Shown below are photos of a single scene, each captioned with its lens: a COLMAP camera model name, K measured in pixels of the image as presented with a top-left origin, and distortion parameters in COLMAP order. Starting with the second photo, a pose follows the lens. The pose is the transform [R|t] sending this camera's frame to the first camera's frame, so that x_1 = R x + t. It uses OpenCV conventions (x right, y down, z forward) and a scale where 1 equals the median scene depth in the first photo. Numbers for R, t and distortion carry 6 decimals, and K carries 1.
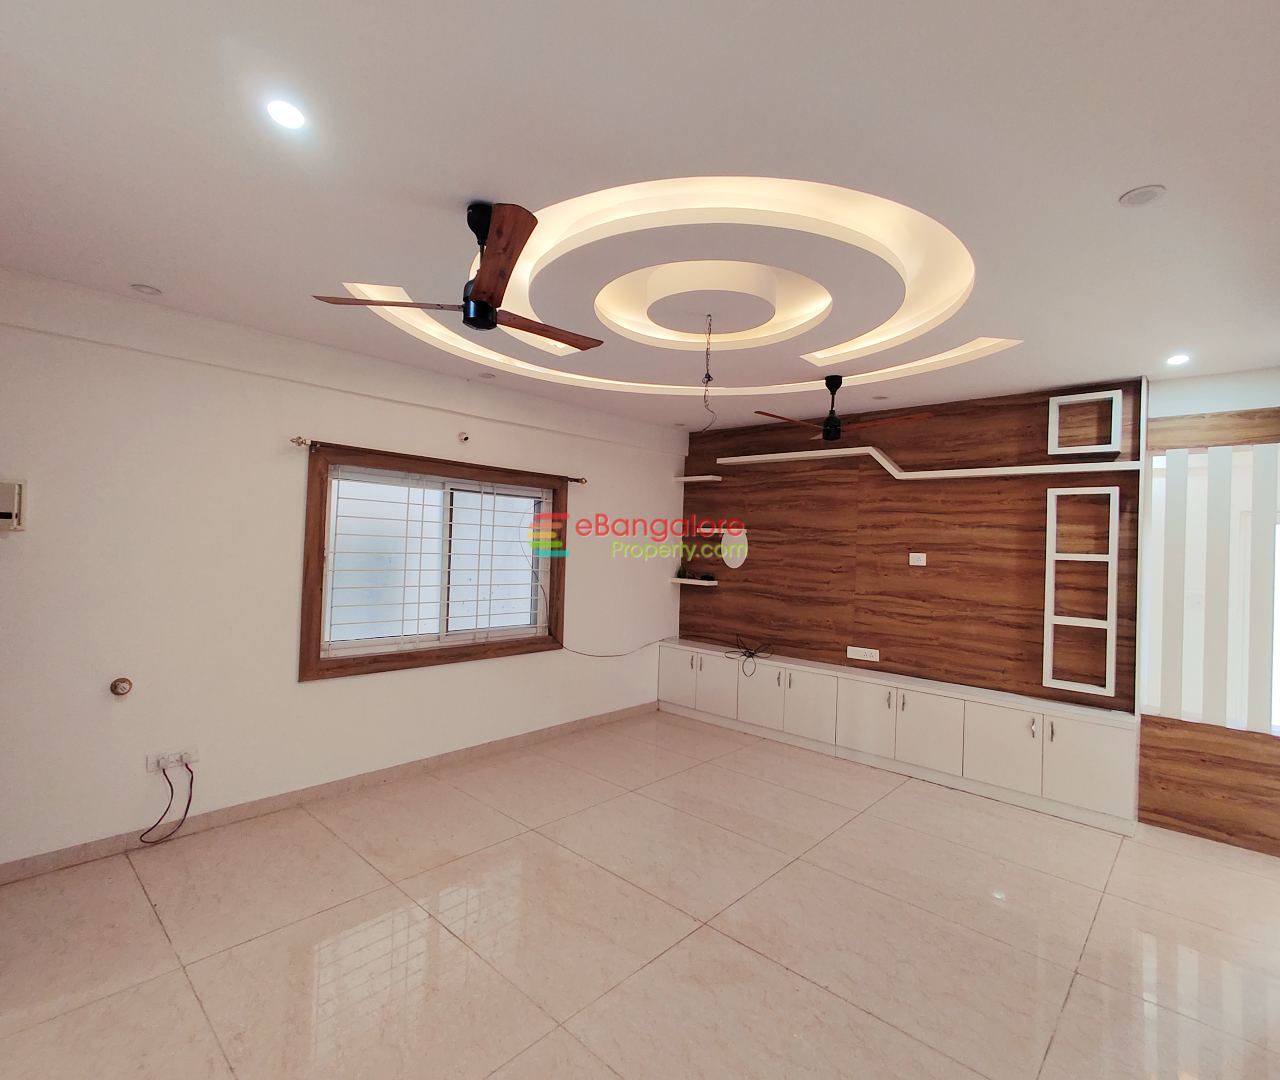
lens RADIAL K [[626.3, 0, 644.8], [0, 626.3, 536.4], [0, 0, 1]] dist [0.004984, 0.001119]
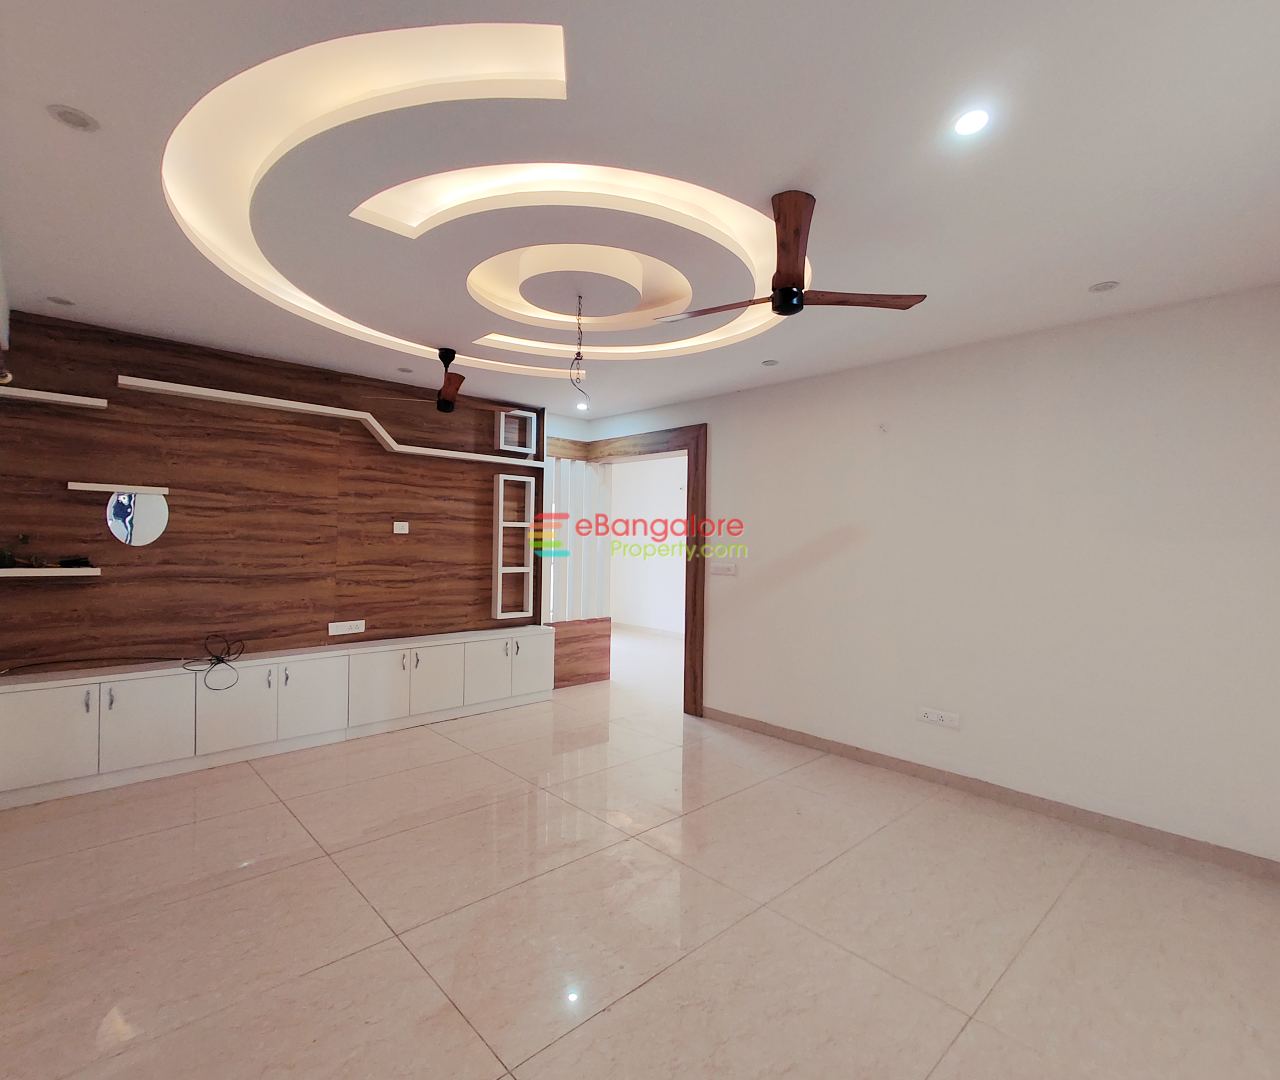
lens RADIAL K [[626.3, 0, 641.7], [0, 626.3, 536.0], [0, 0, 1]] dist [0.004984, 0.001119]
pose [[0.075944, -0.027149, 0.996742, -0.615737], [-0.025789, 0.999241, 0.029182, 0.008840], [-0.996779, -0.027921, 0.075186, 0.525554]]
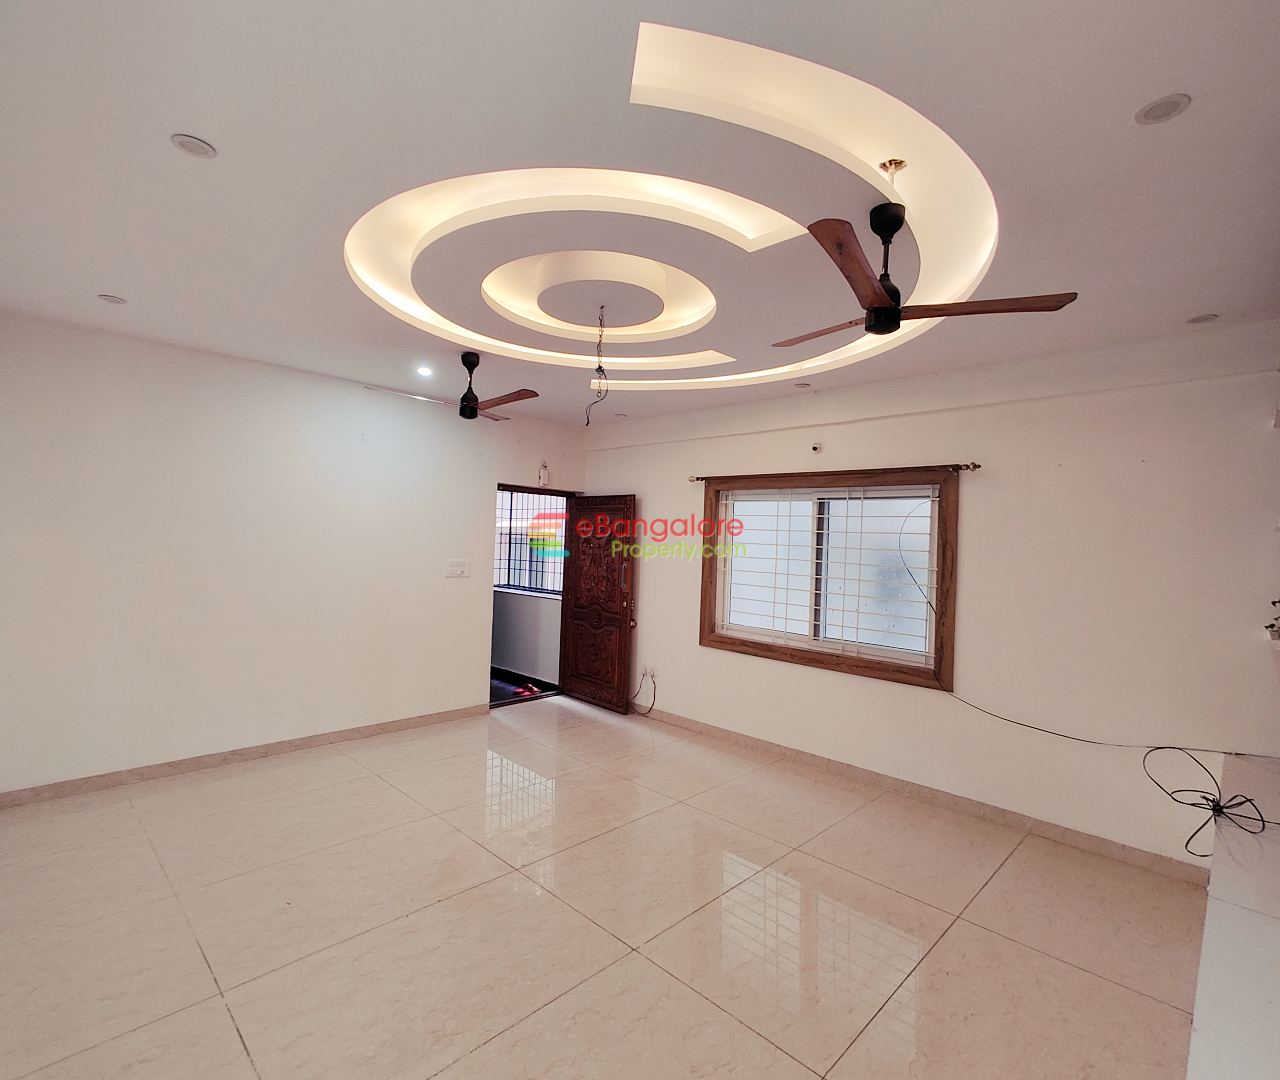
lens RADIAL K [[626.3, 0, 646.5], [0, 626.3, 537.3], [0, 0, 1]] dist [0.004984, 0.001119]
pose [[-0.023994, -0.044296, -0.998730, 0.716526], [-0.030953, 0.998572, -0.043545, 0.041364], [0.999233, 0.029869, -0.025331, 0.726988]]
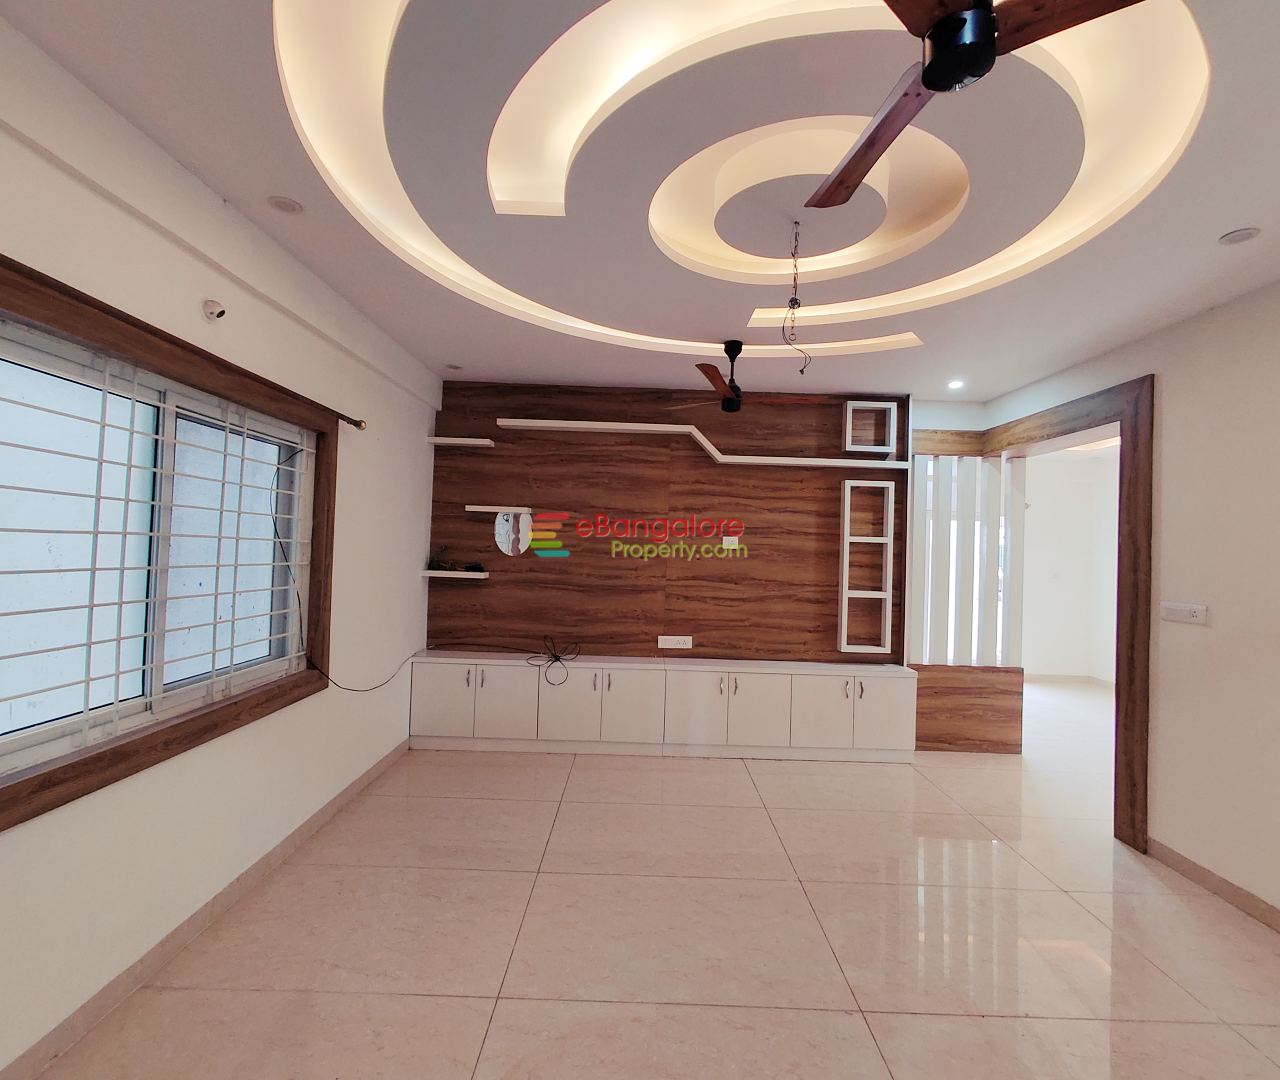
lens RADIAL K [[626.3, 0, 643.2], [0, 626.3, 537.6], [0, 0, 1]] dist [0.004984, 0.001119]
pose [[0.736950, 0.000676, 0.675947, -0.362308], [-0.014547, 0.999784, 0.014861, 0.015606], [-0.675791, -0.020785, 0.736801, 0.360329]]
